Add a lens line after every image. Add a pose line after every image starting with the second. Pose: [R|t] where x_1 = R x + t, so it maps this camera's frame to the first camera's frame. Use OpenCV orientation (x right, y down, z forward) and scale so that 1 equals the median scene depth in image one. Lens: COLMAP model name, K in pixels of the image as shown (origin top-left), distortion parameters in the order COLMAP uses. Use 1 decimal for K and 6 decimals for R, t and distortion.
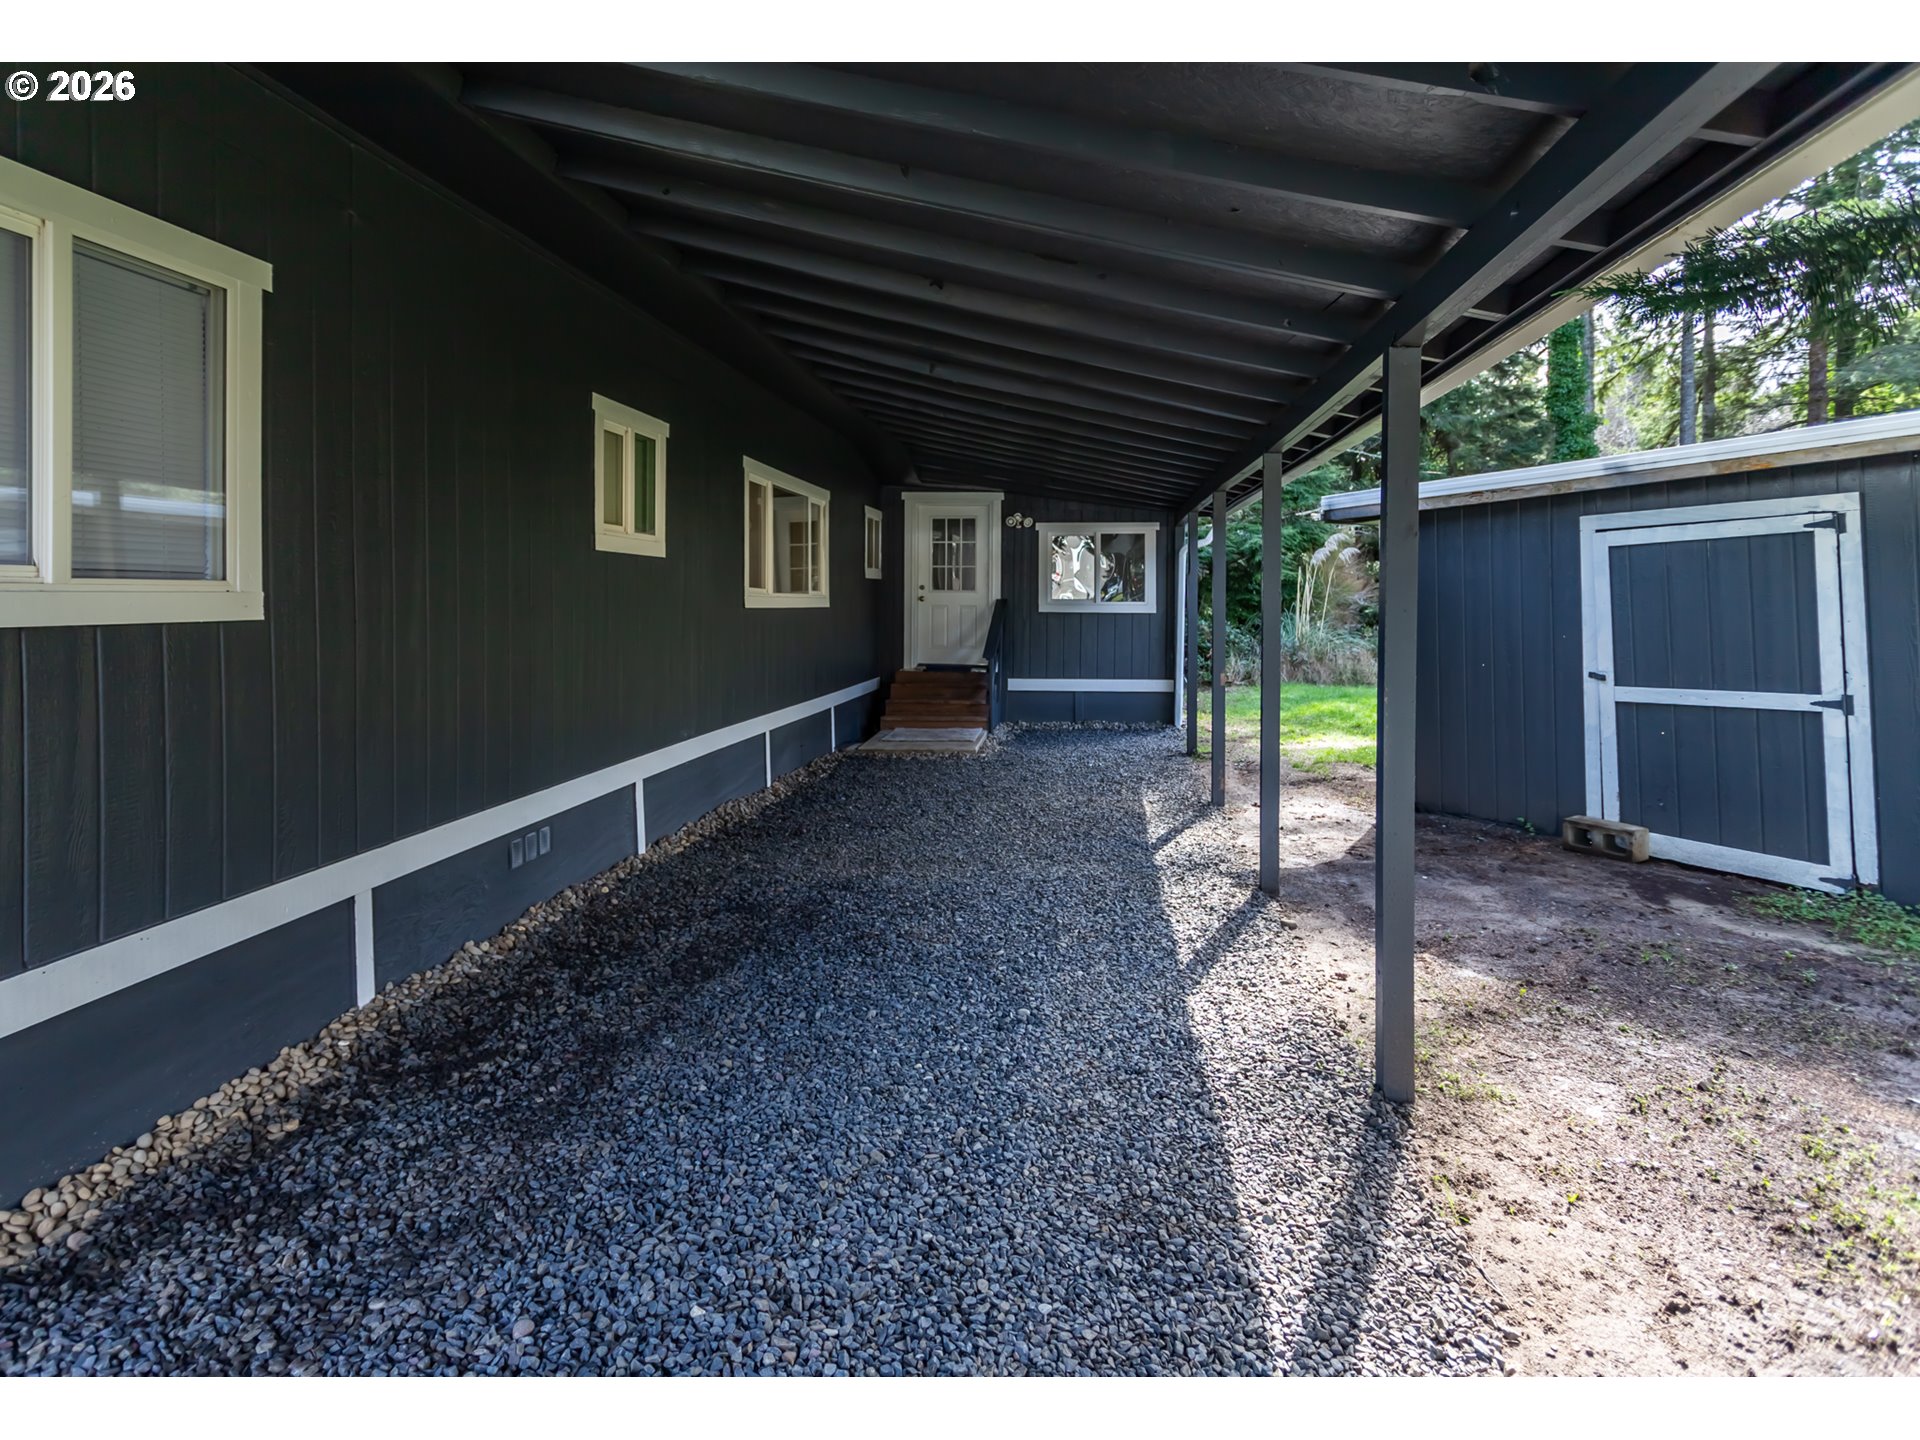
lens RADIAL K [[1038.0, 0, 959.6], [0, 1038.0, 606.9], [0, 0, 1]] dist [-0.000653, -0.000094]
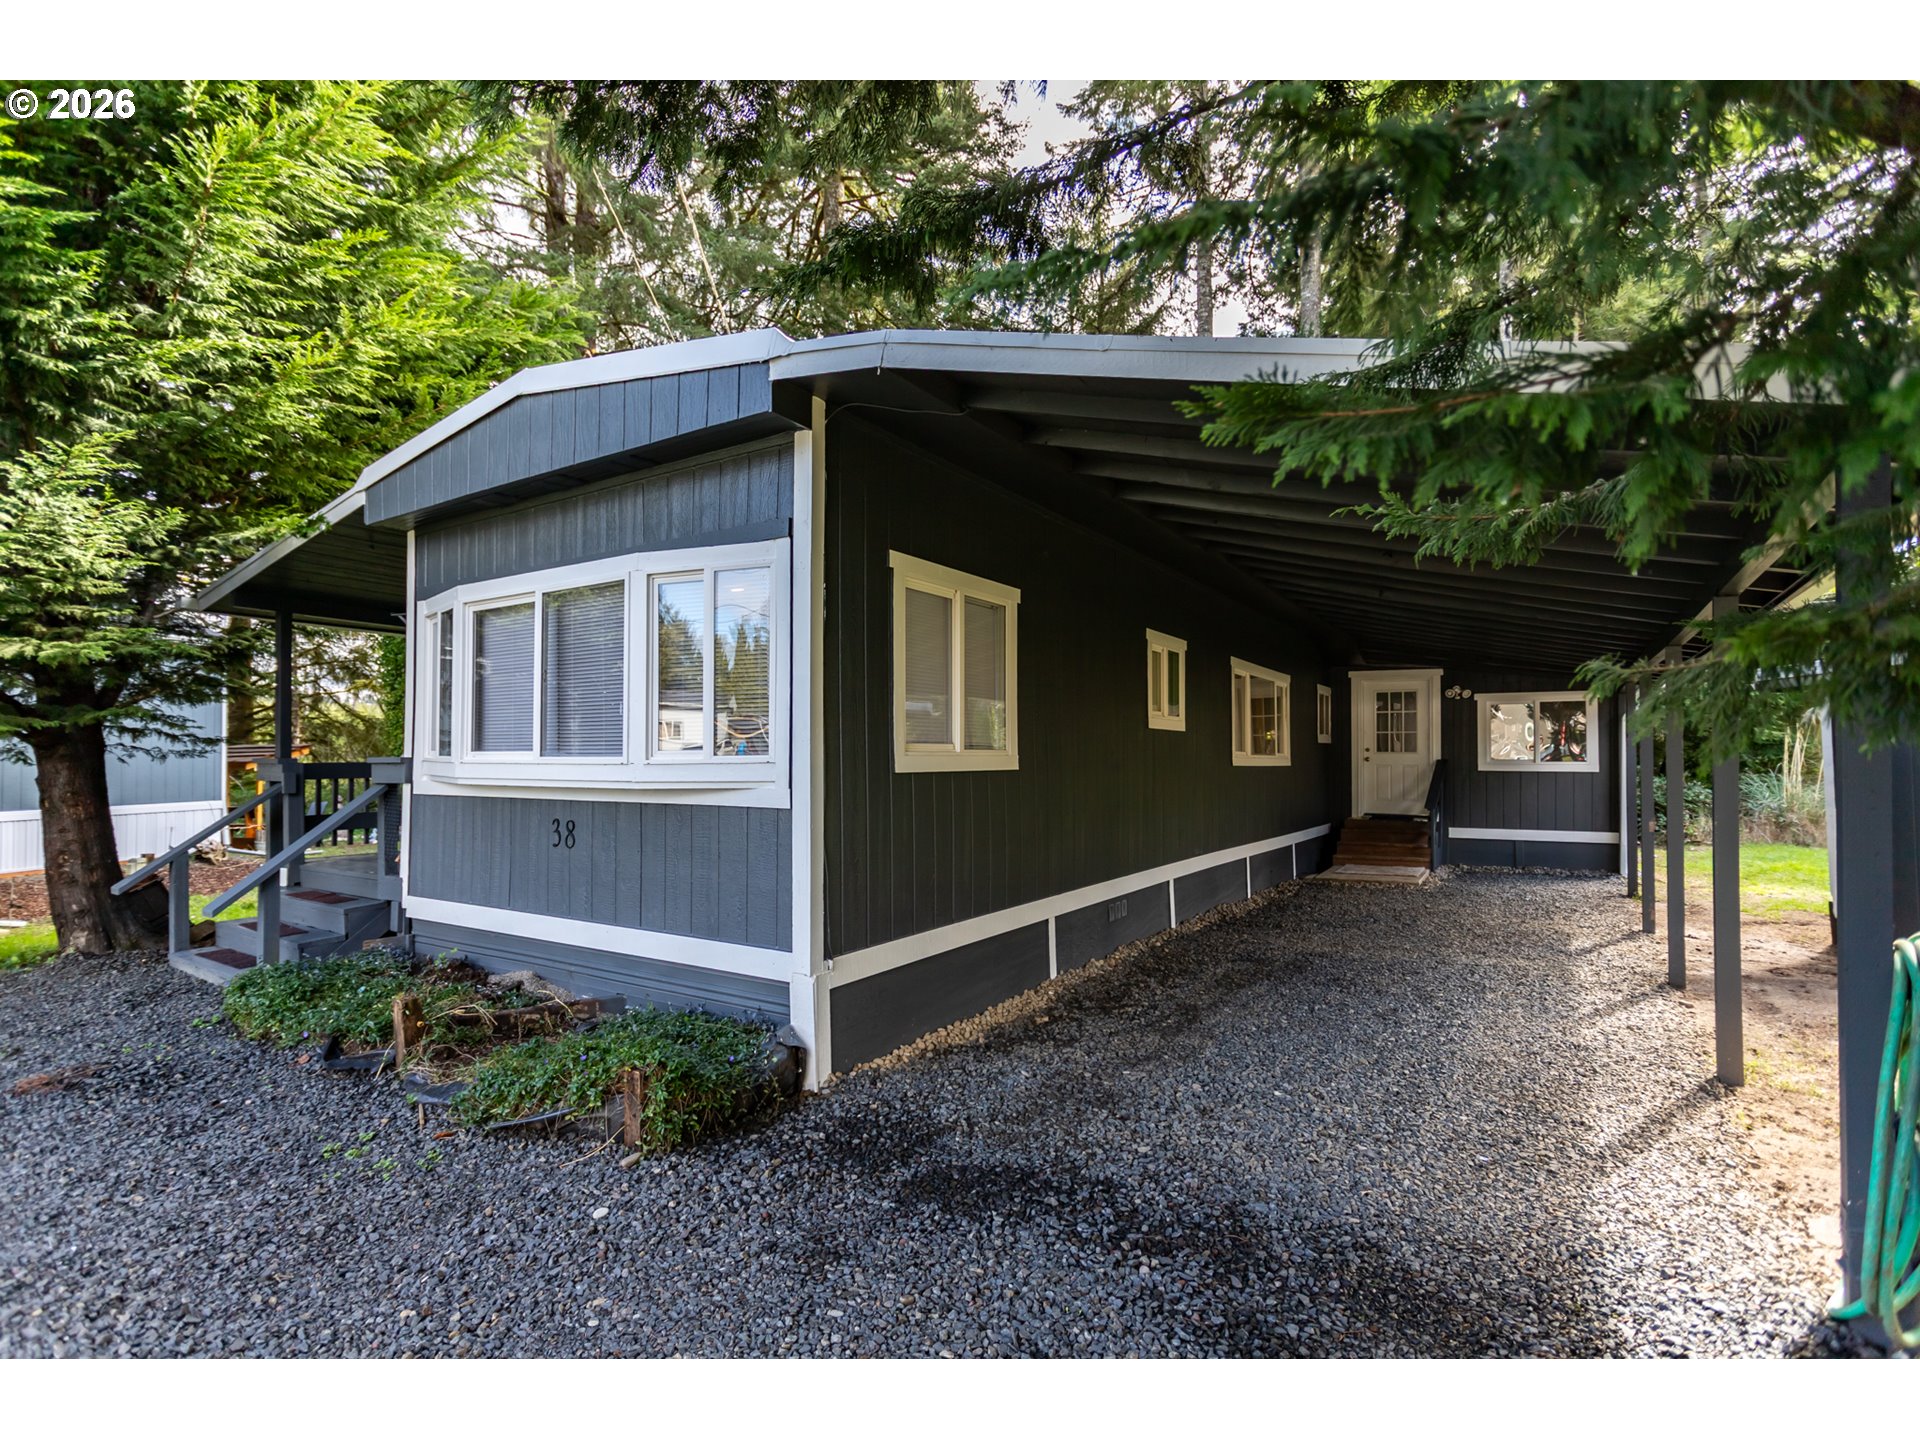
lens RADIAL K [[956.4, 0, 950.2], [0, 956.4, 740.2], [0, 0, 1]] dist [0.003347, 0.000265]
pose [[0.905883, -0.009773, -0.423416, -0.005434], [-0.002391, 0.999600, -0.028188, 0.002935], [0.423522, 0.026547, 0.905497, -0.250610]]
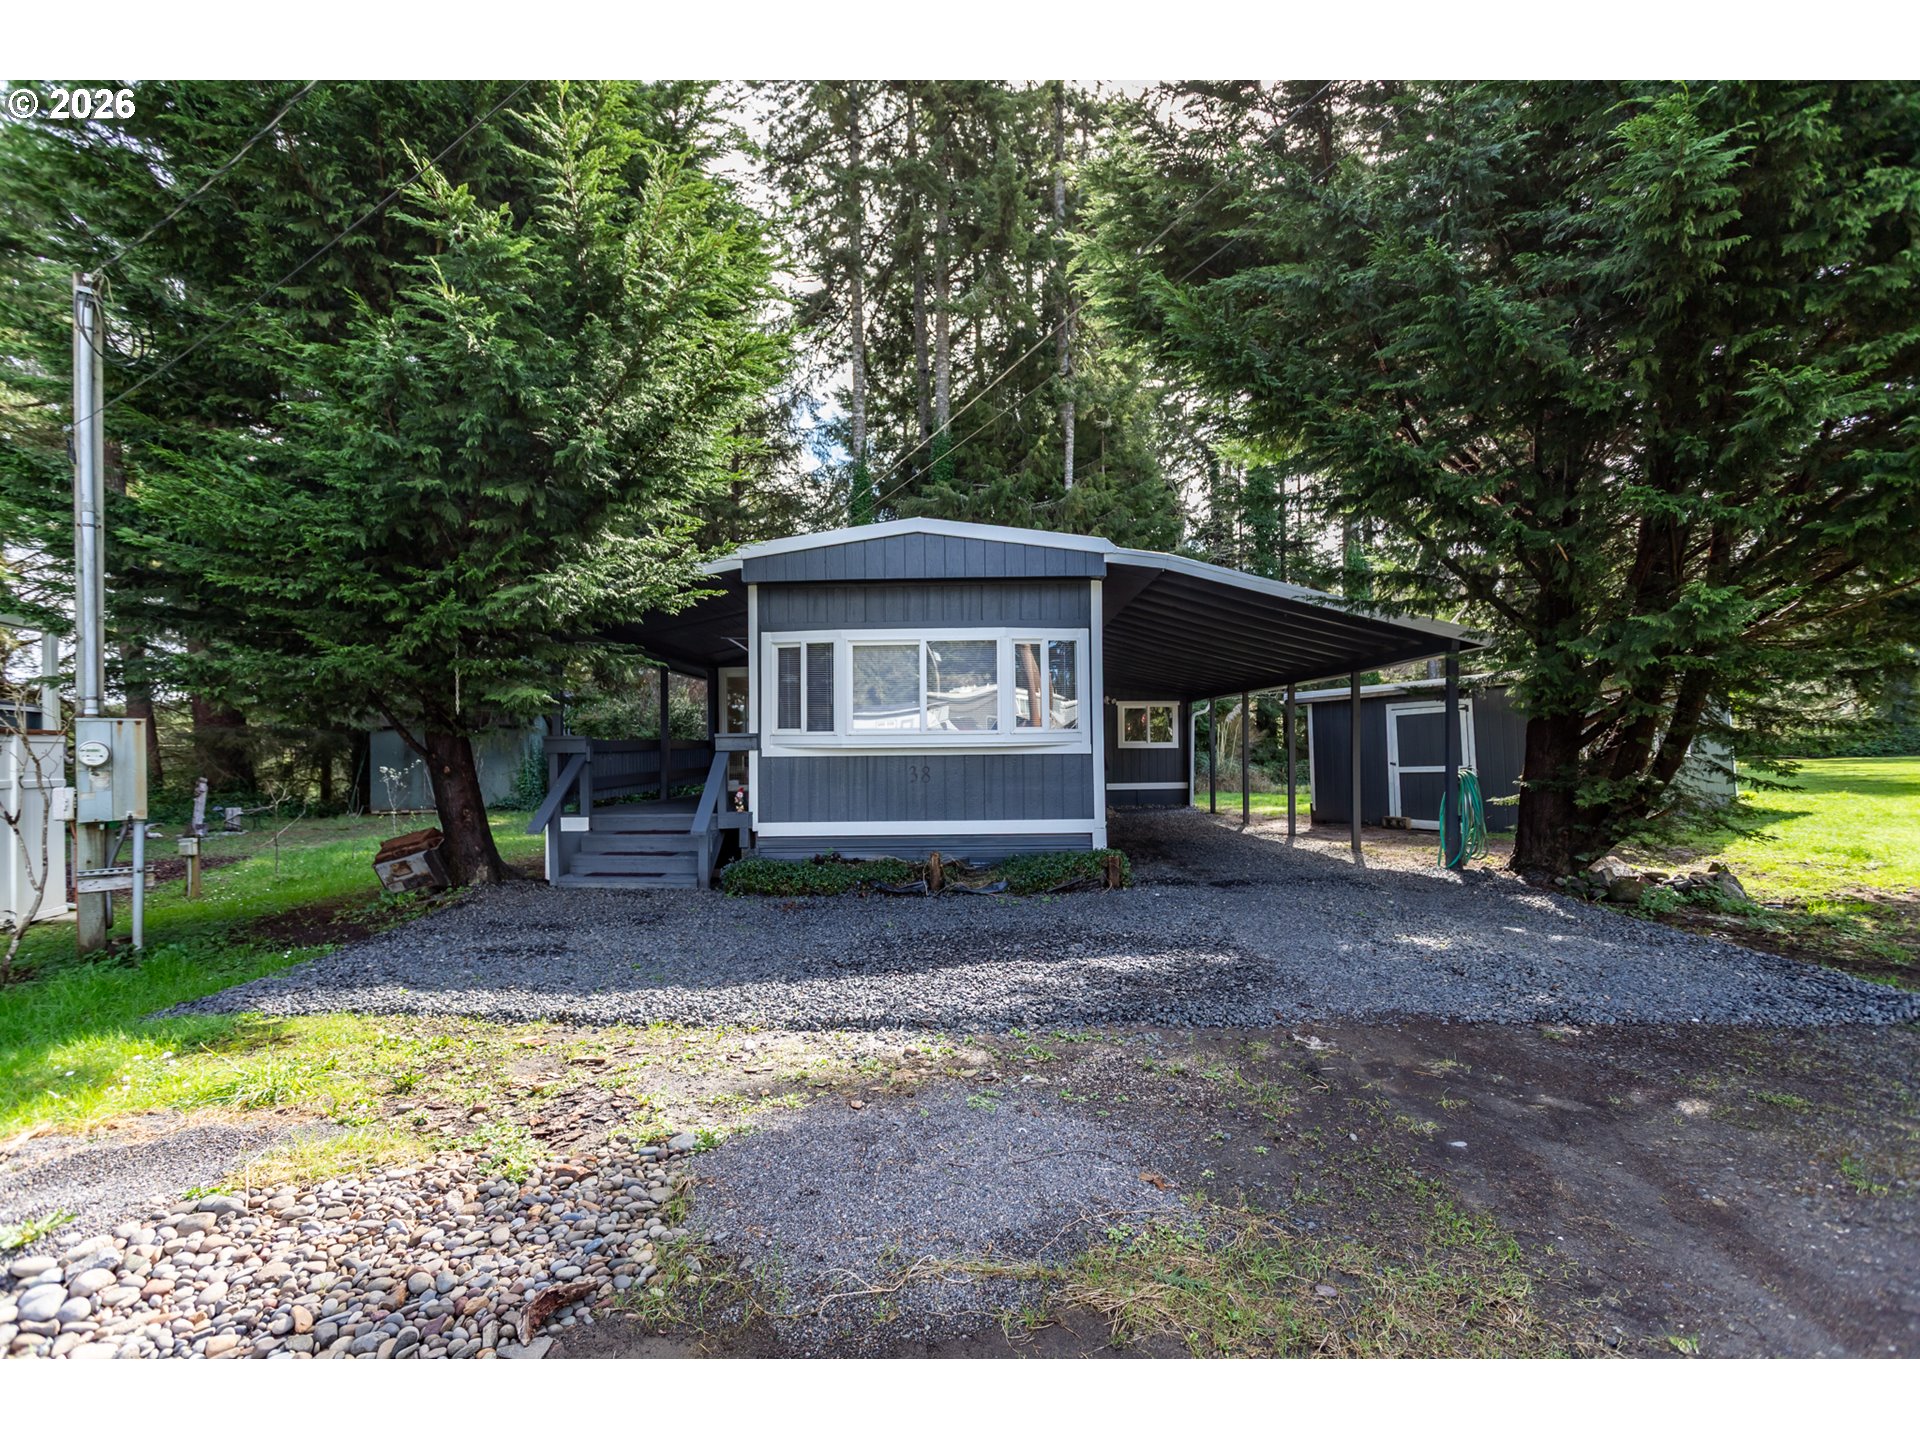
lens RADIAL K [[956.4, 0, 950.2], [0, 956.4, 740.2], [0, 0, 1]] dist [0.003347, 0.000265]
pose [[0.987789, -0.009180, 0.155526, -0.617452], [0.013572, 0.999538, -0.027199, 0.037194], [-0.155204, 0.028978, 0.987457, -0.885125]]
